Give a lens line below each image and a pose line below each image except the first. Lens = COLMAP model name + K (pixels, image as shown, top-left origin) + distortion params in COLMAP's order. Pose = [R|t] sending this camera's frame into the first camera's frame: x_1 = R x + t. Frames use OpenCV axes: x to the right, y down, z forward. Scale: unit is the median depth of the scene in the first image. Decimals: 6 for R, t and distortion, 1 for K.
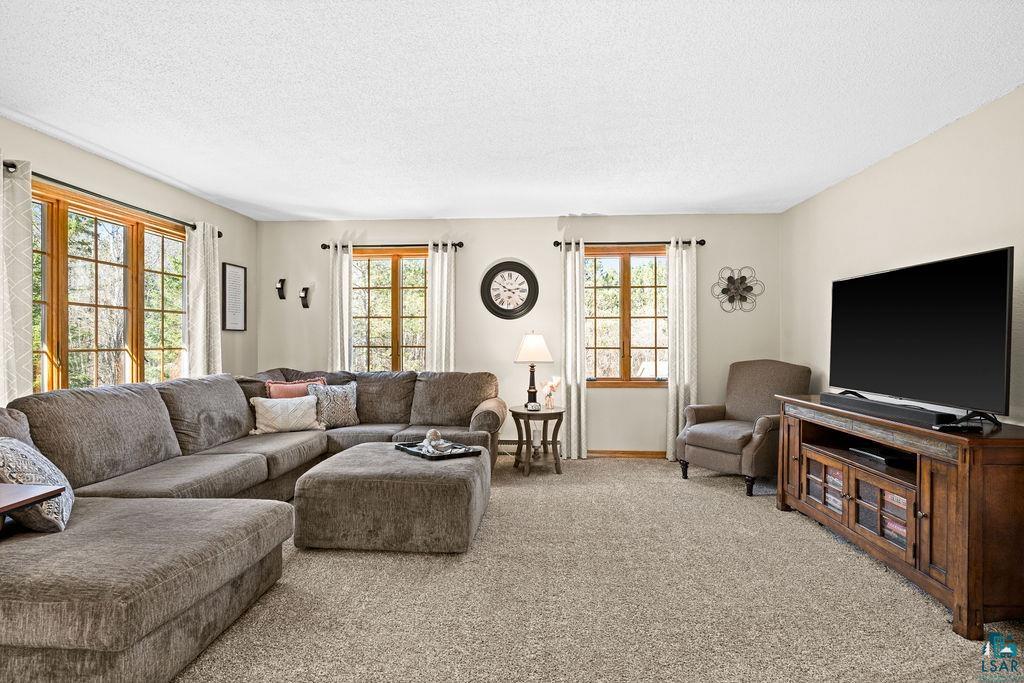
lens RADIAL K [[501.9, 0, 512.0], [0, 501.9, 341.5], [0, 0, 1]] dist [-0.000234, -0.000009]
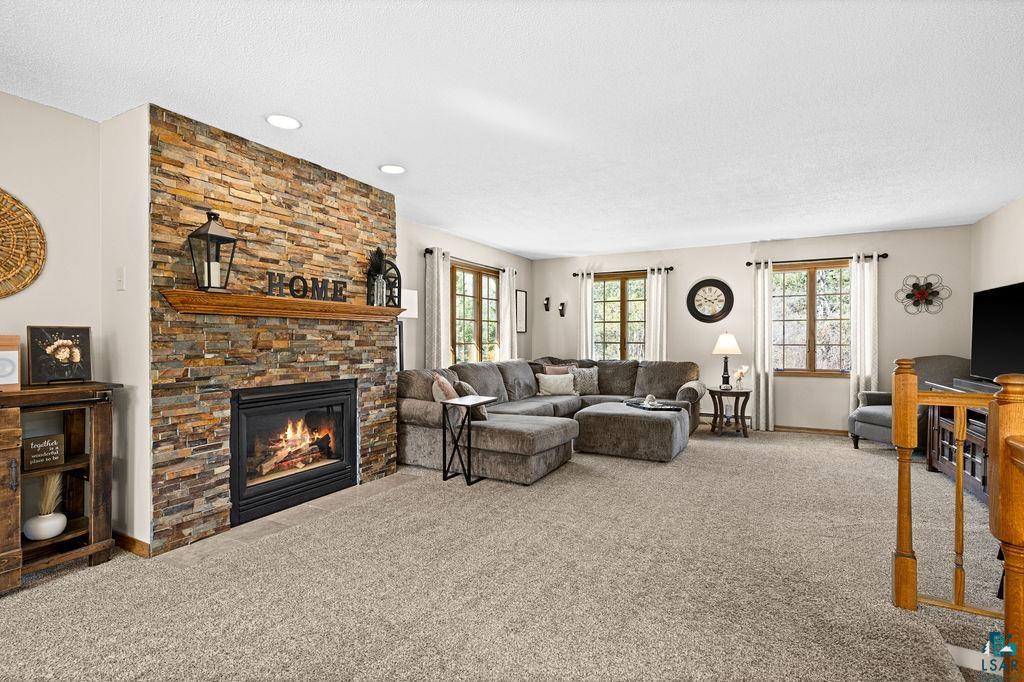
lens RADIAL K [[501.9, 0, 512.0], [0, 501.9, 341.0], [0, 0, 1]] dist [-0.000234, -0.000009]
pose [[0.911431, 0.002766, -0.411445, 0.069759], [-0.001879, 0.999995, 0.002561, 0.001745], [0.411450, -0.001561, 0.911431, -0.453349]]
